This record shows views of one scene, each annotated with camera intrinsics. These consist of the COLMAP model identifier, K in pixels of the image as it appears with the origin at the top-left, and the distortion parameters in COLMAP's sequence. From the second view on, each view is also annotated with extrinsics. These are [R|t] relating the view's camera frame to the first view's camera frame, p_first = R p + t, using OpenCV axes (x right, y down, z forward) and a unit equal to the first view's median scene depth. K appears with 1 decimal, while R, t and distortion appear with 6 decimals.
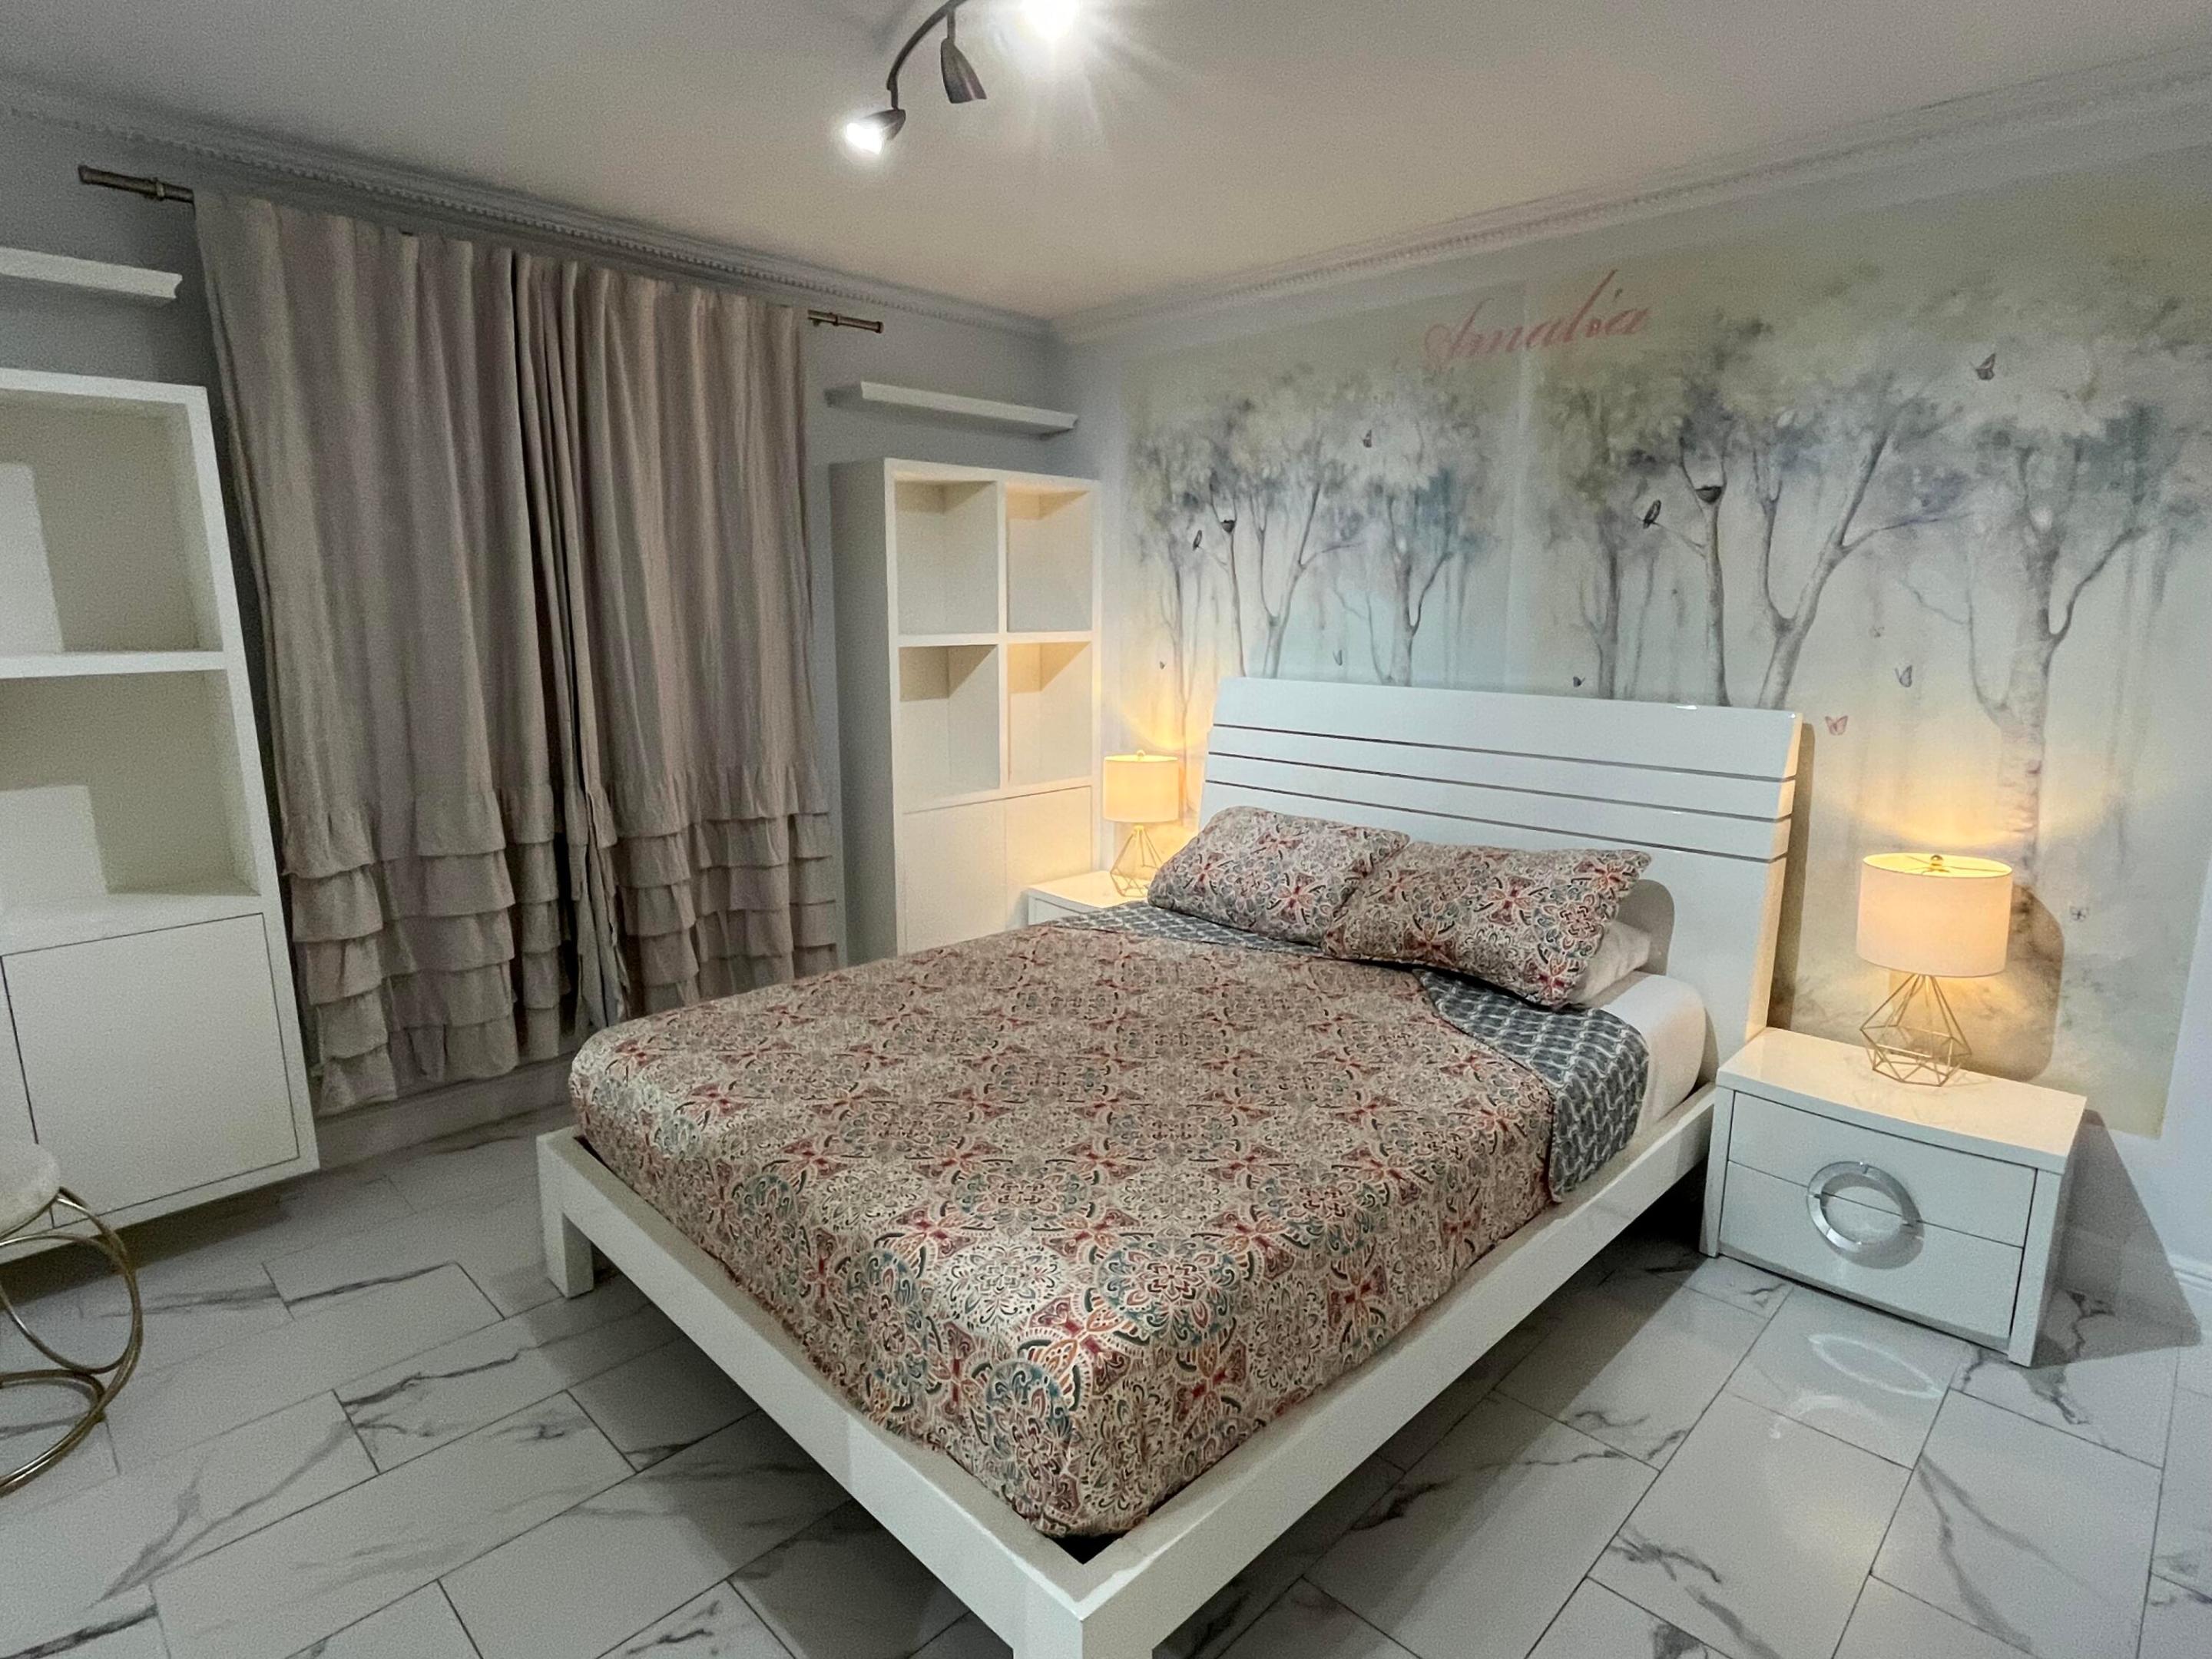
lens RADIAL K [[1180.2, 0, 1101.9], [0, 1180.2, 823.9], [0, 0, 1]] dist [0.002639, -0.003060]
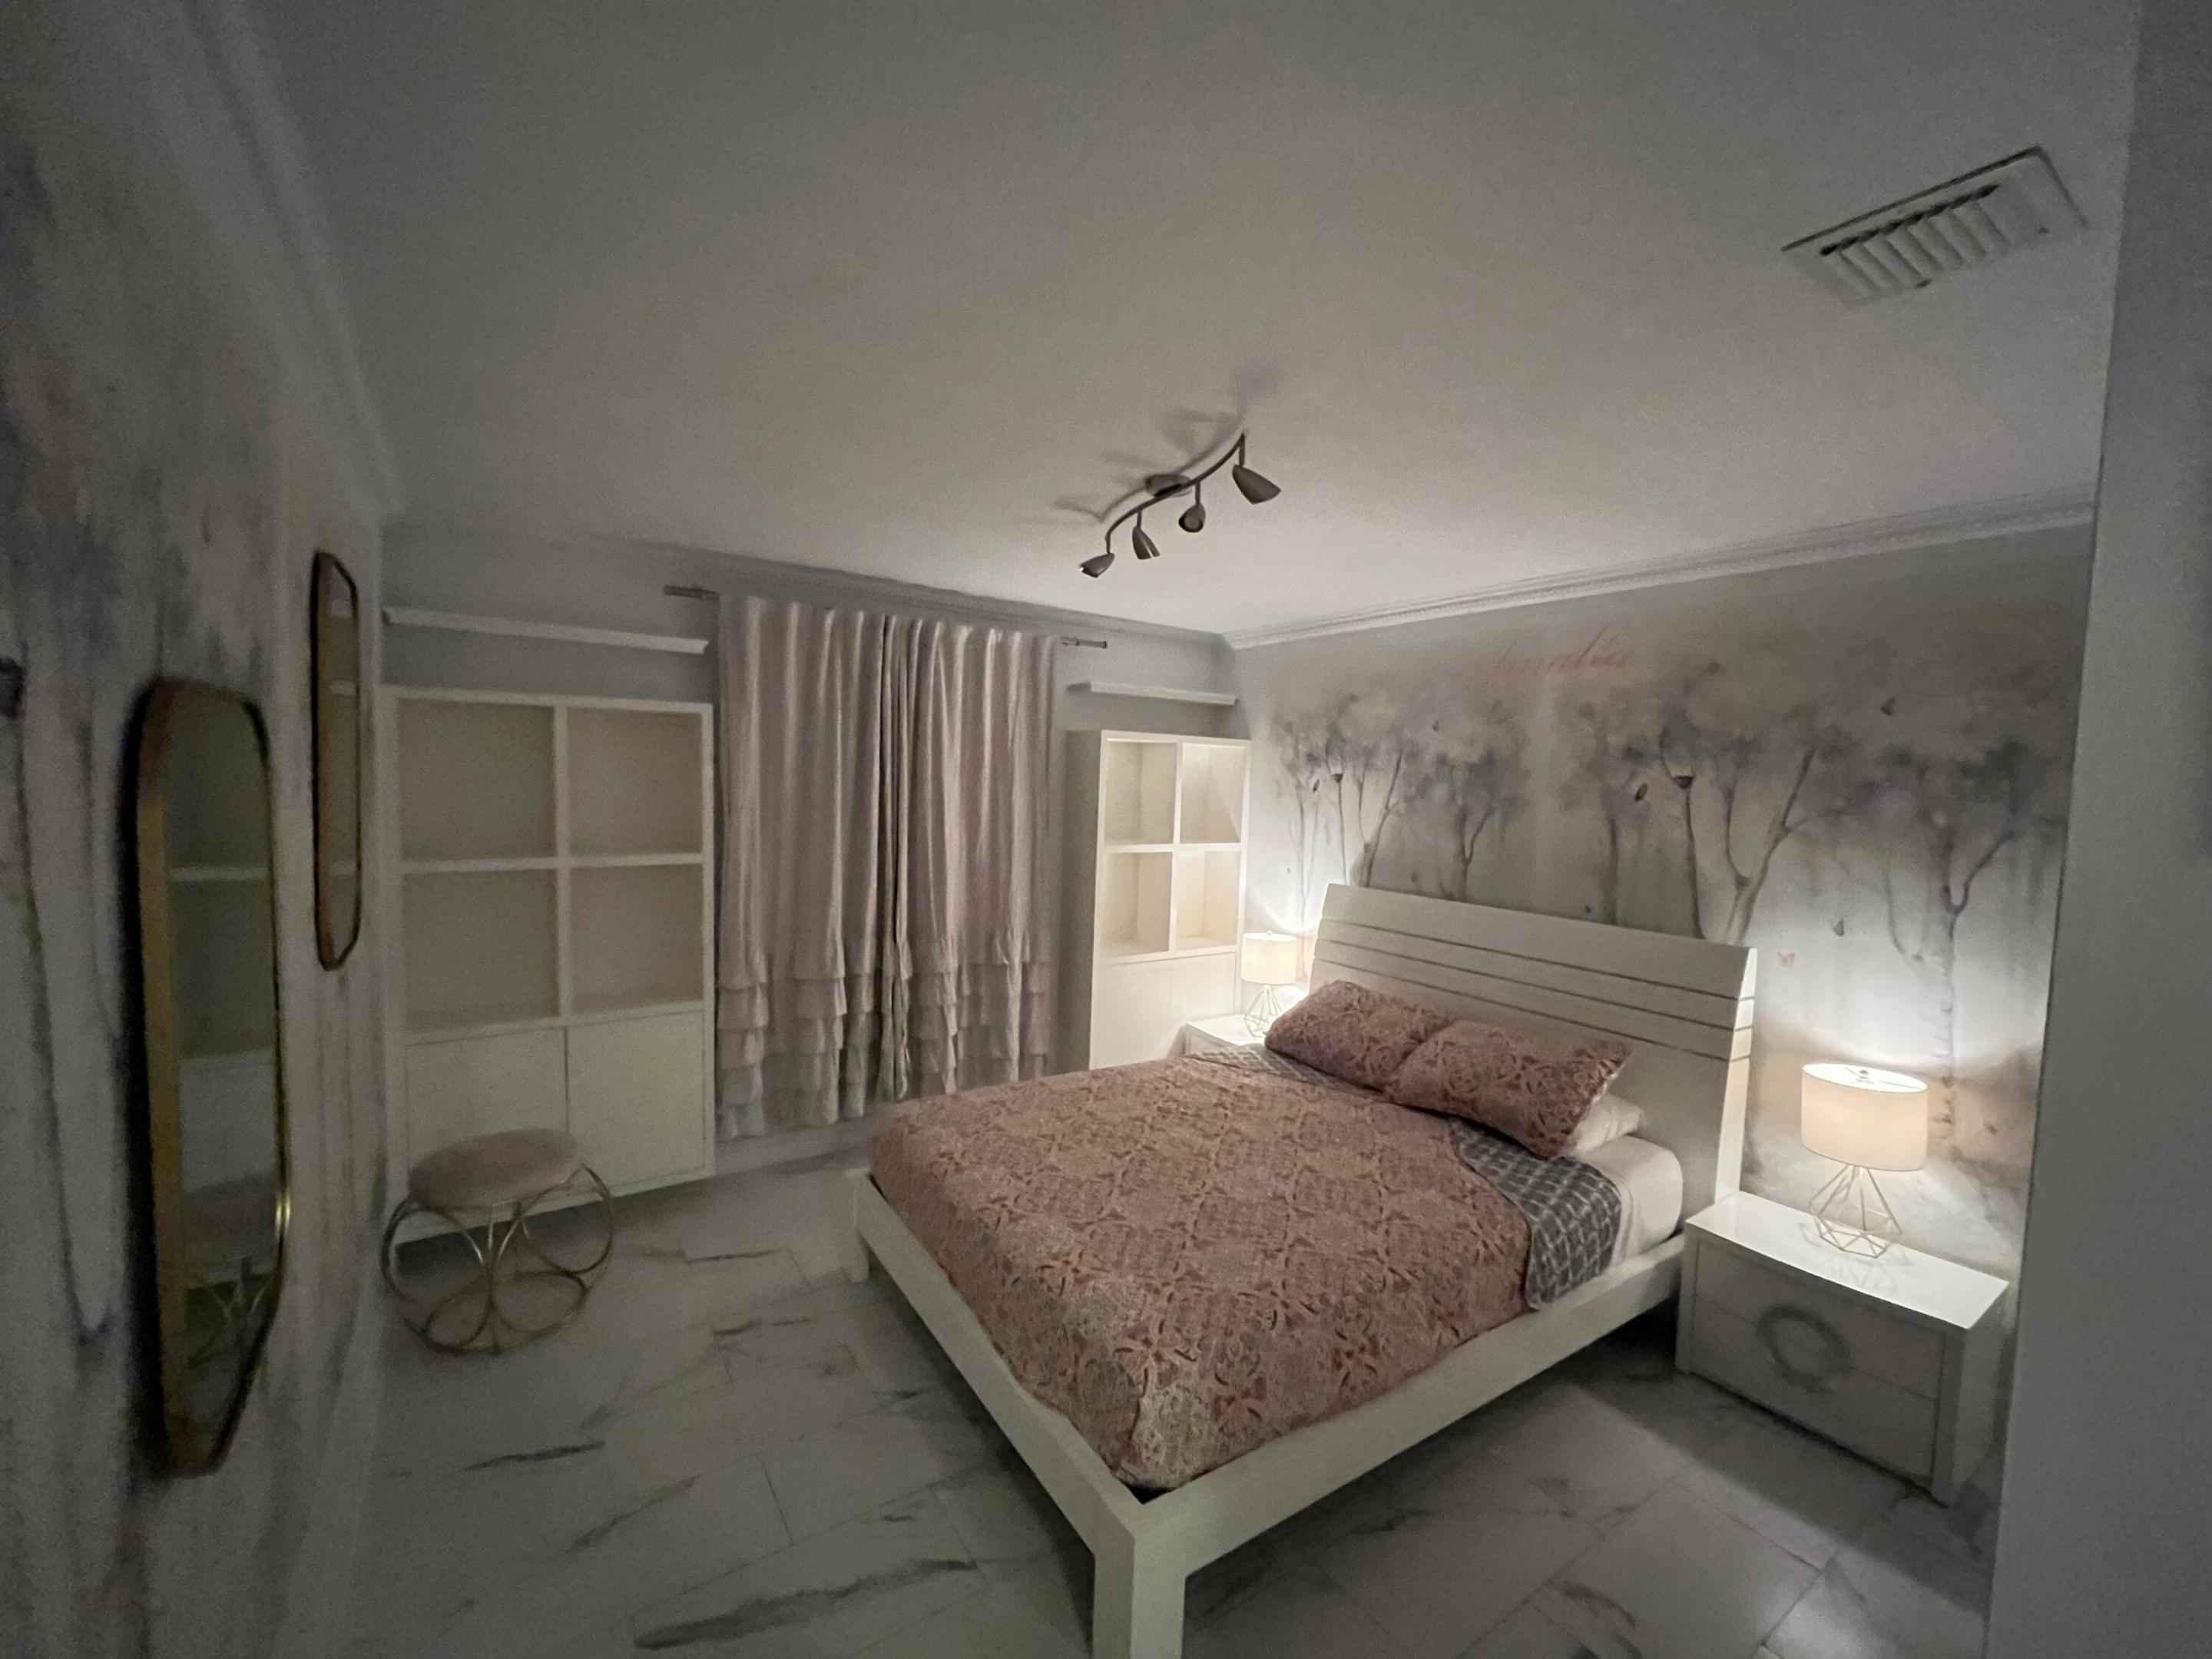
lens RADIAL K [[903.6, 0, 1104.2], [0, 903.6, 829.9], [0, 0, 1]] dist [-0.000682, -0.000256]
pose [[0.979793, 0.040447, -0.195881, 0.064500], [-0.066110, 0.989787, -0.126300, -0.047633], [0.188772, 0.136697, 0.972460, -0.139480]]
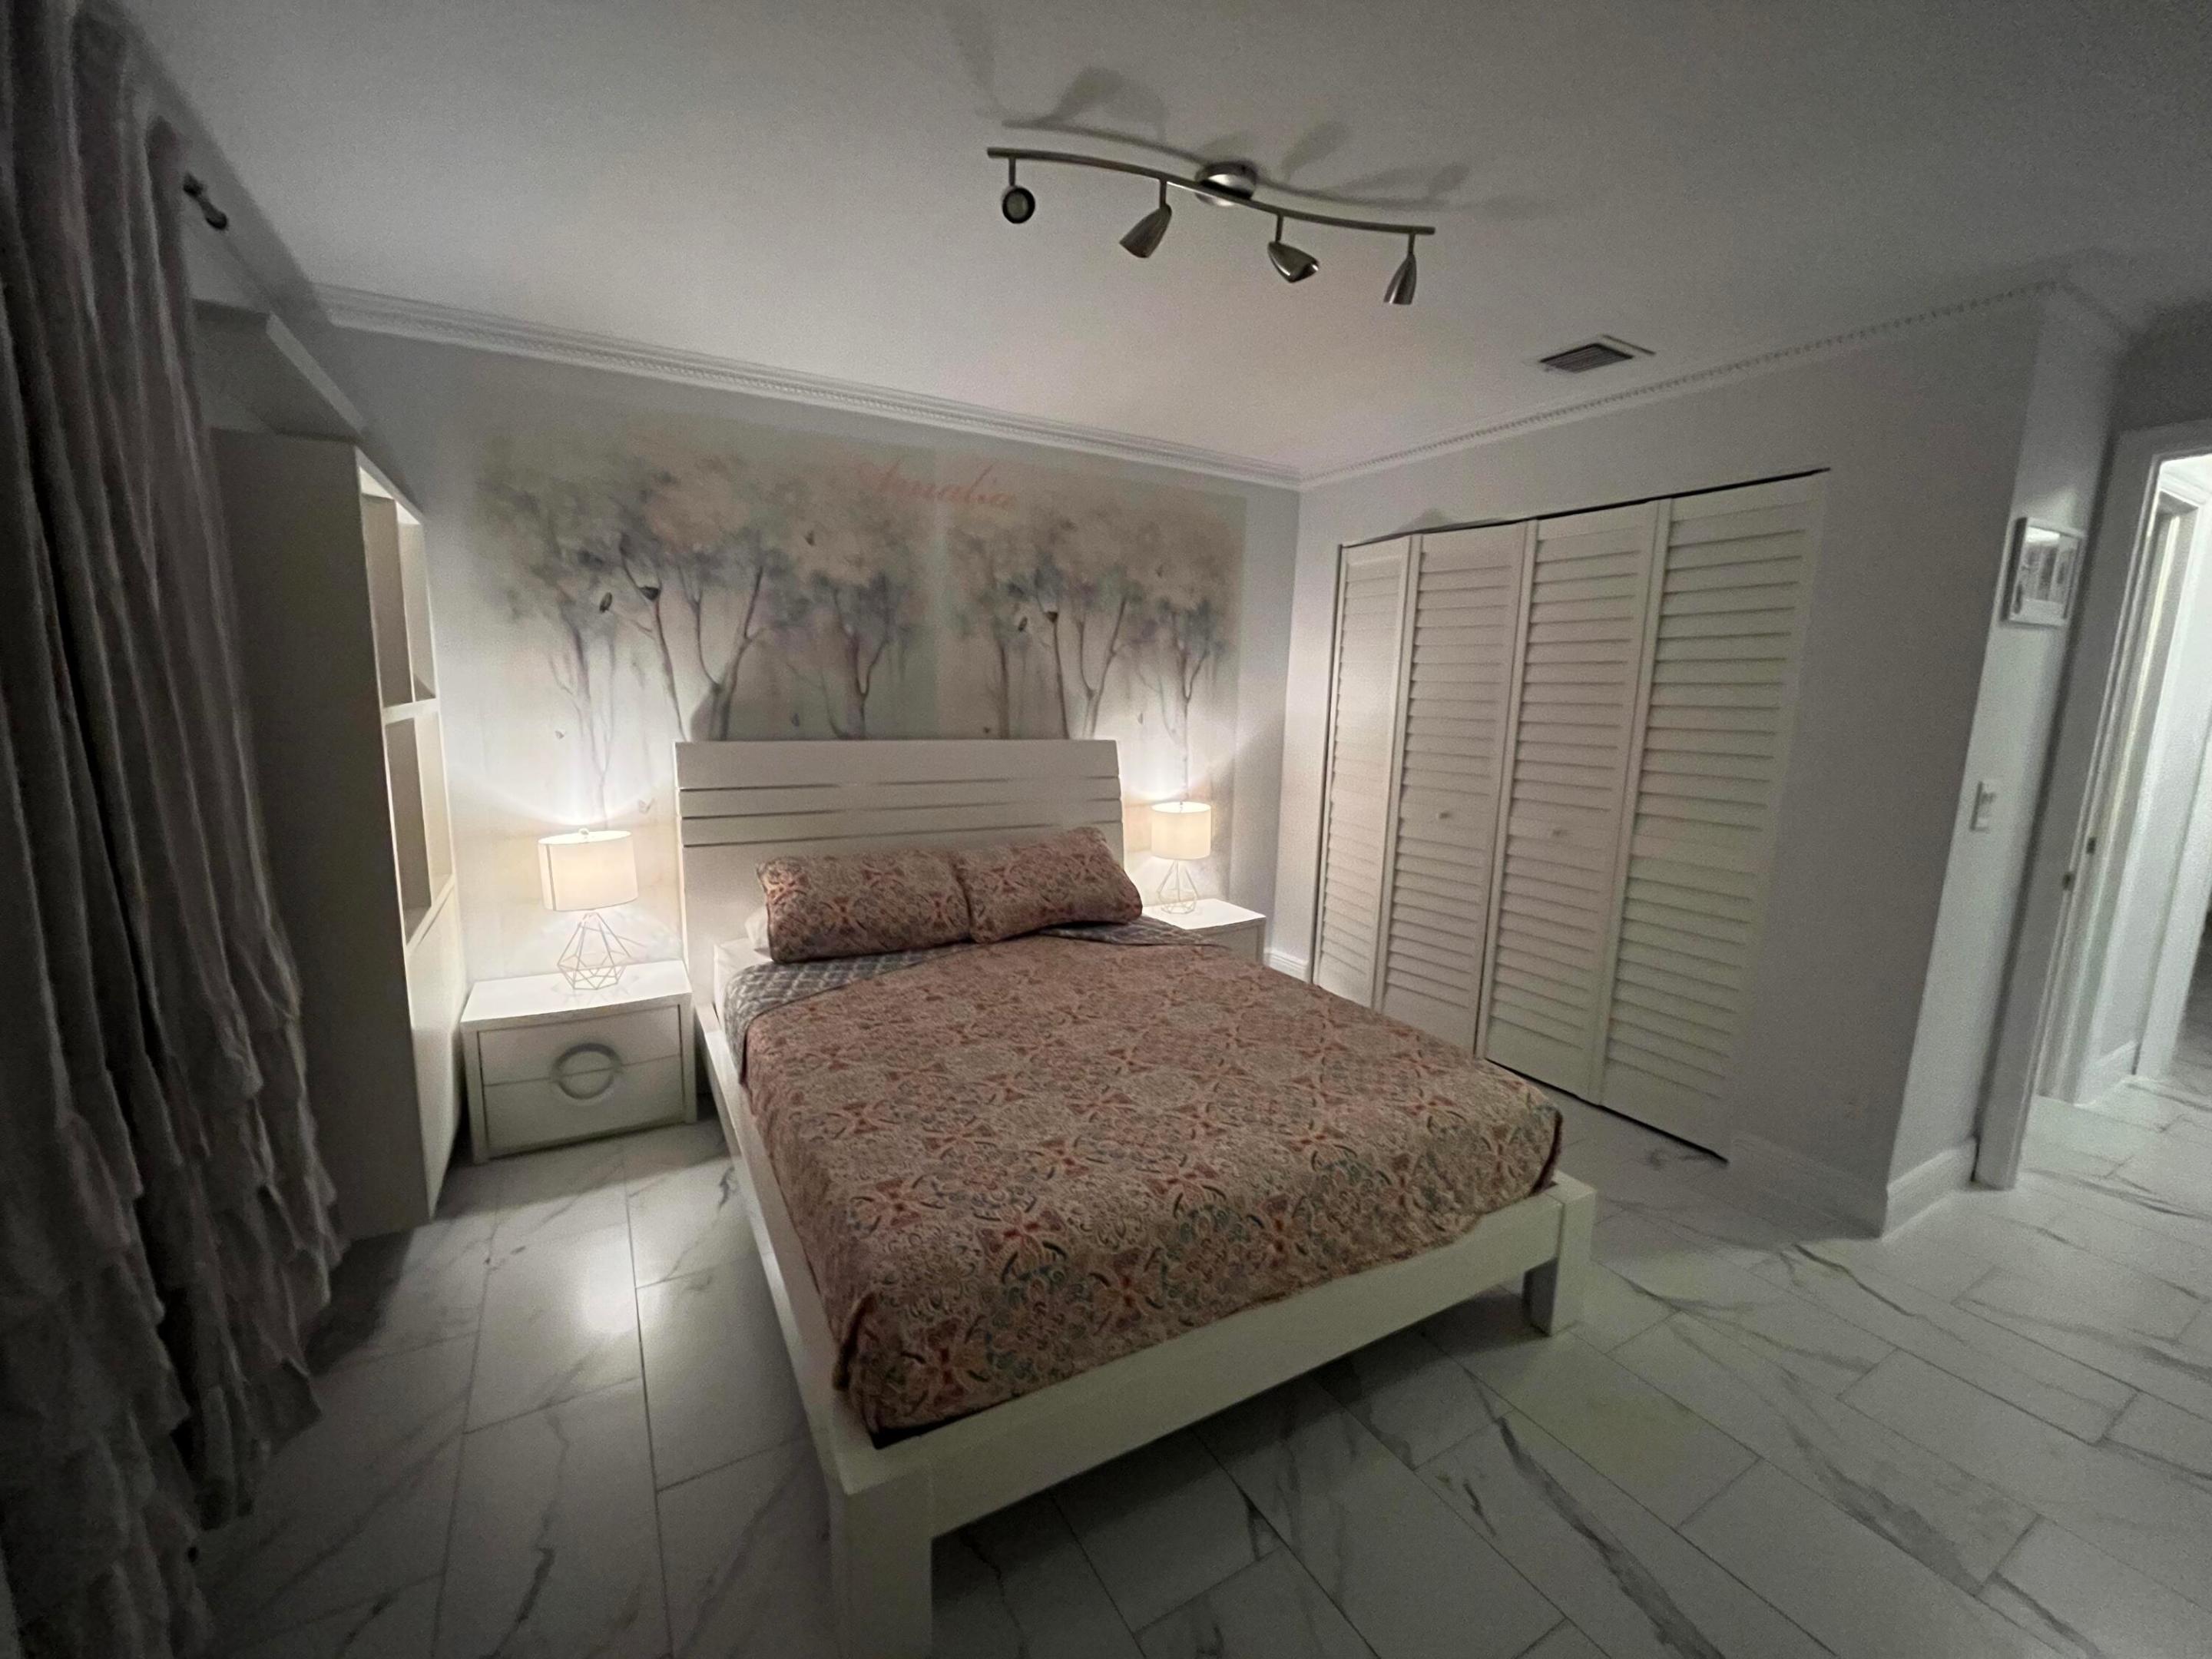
lens RADIAL K [[903.6, 0, 1105.9], [0, 903.6, 813.5], [0, 0, 1]] dist [-0.000682, -0.000256]
pose [[0.257401, -0.125965, 0.958059, -0.753726], [0.158433, 0.983551, 0.086751, -0.100809], [-0.953228, 0.129458, 0.273124, 0.611143]]
